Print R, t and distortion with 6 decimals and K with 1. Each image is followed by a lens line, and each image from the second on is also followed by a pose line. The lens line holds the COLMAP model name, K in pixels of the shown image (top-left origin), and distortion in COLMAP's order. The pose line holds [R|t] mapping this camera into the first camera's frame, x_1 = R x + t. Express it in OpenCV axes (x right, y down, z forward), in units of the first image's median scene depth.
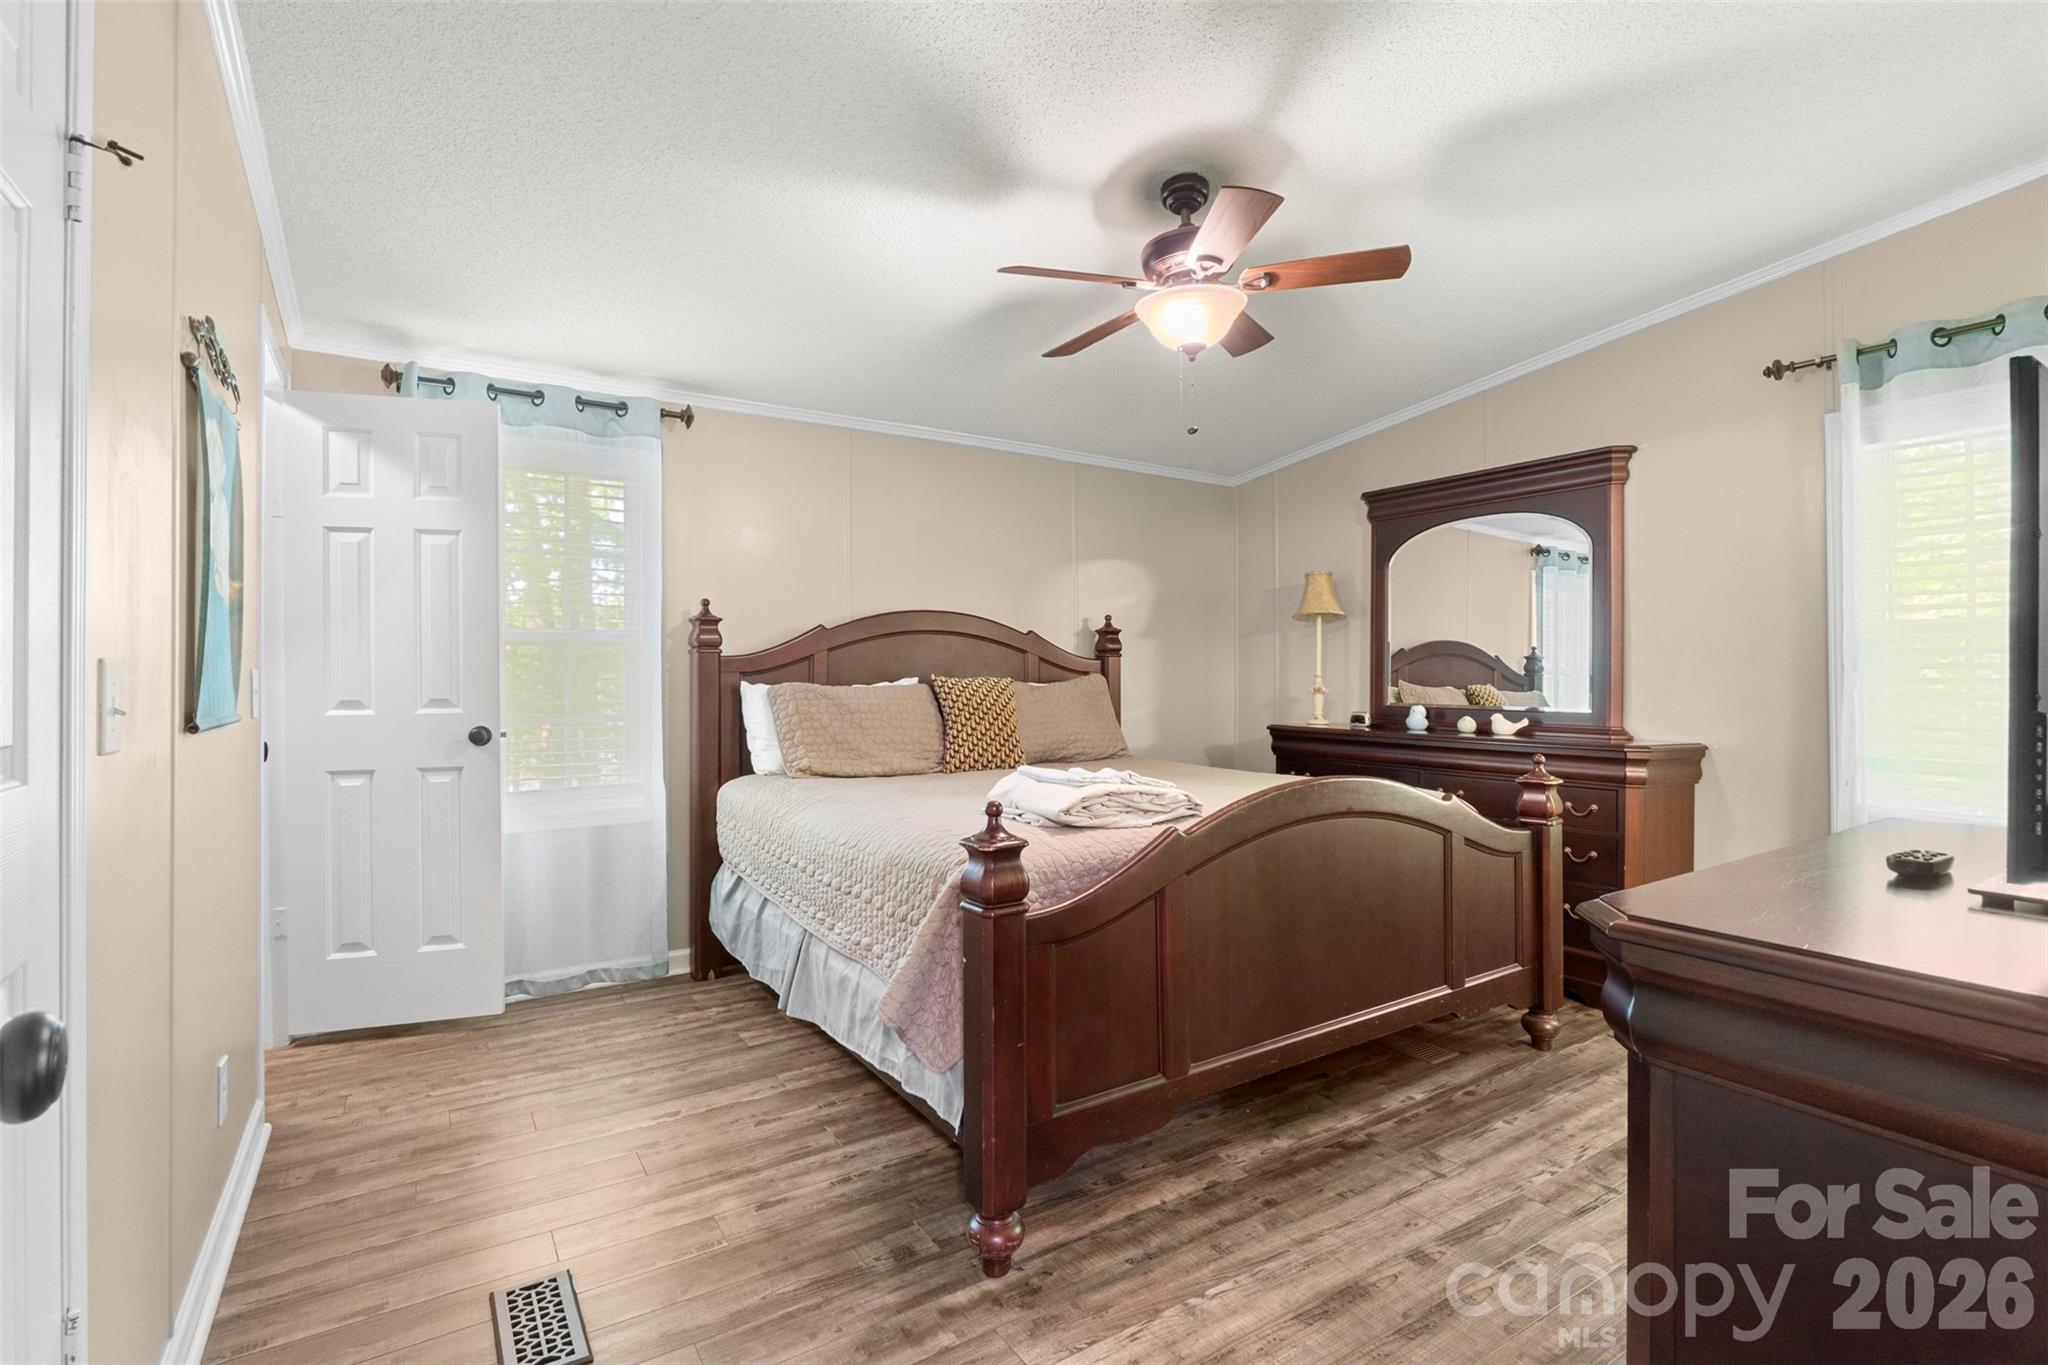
lens RADIAL K [[919.1, 0, 1025.0], [0, 919.1, 674.6], [0, 0, 1]] dist [-0.005900, -0.000752]
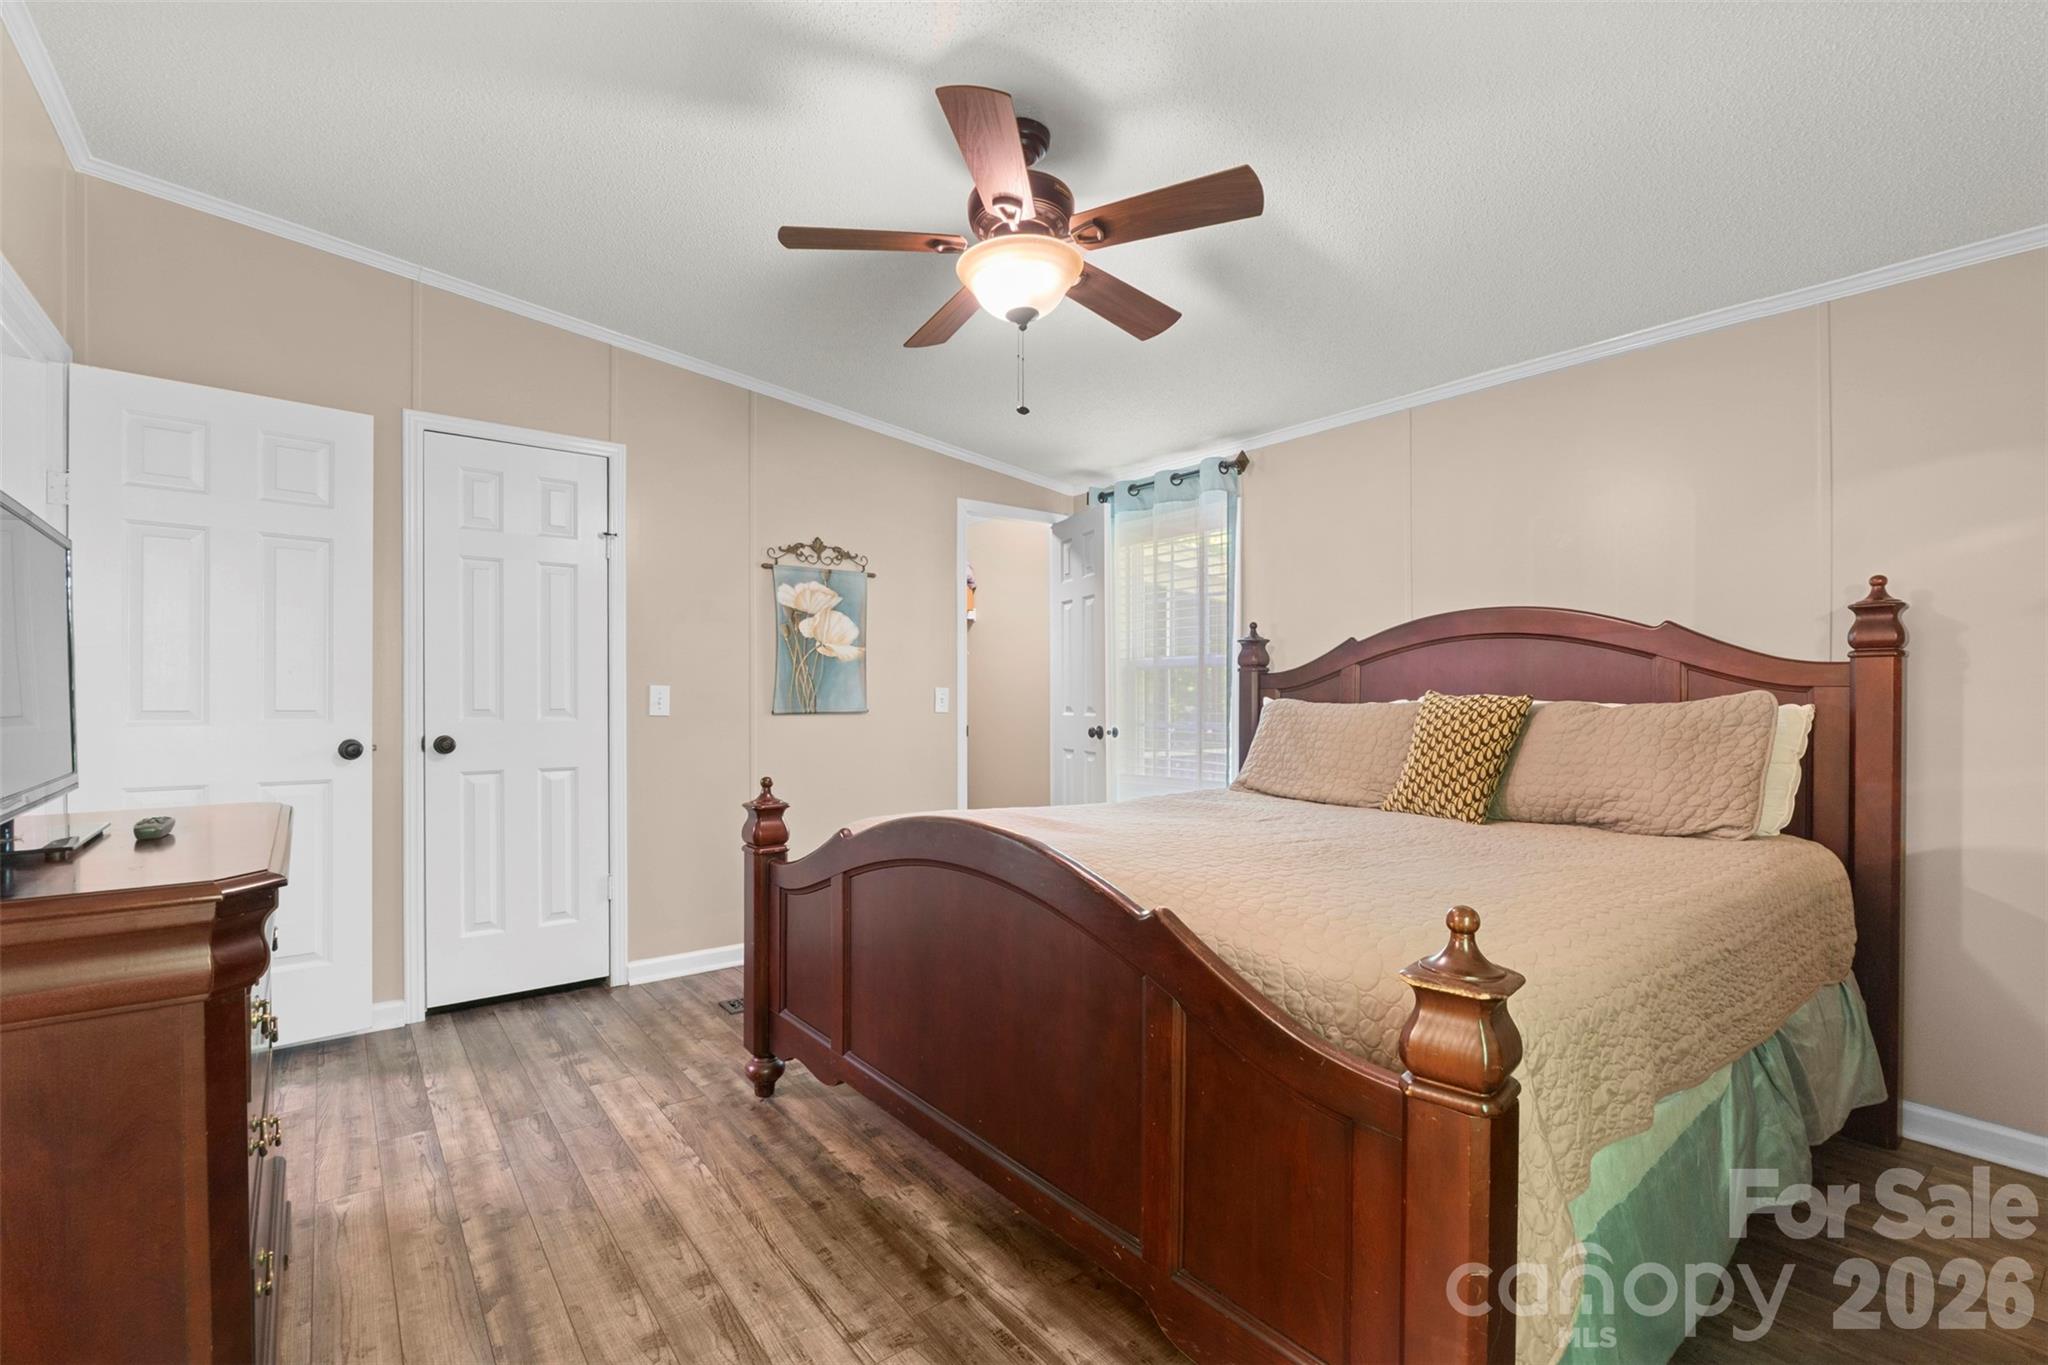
lens RADIAL K [[919.1, 0, 1023.5], [0, 919.1, 689.7], [0, 0, 1]] dist [-0.005900, -0.000752]
pose [[0.096864, -0.007789, -0.995267, 1.103689], [-0.009993, 0.999911, -0.008798, 0.016141], [0.995247, 0.010798, 0.096778, 0.957232]]
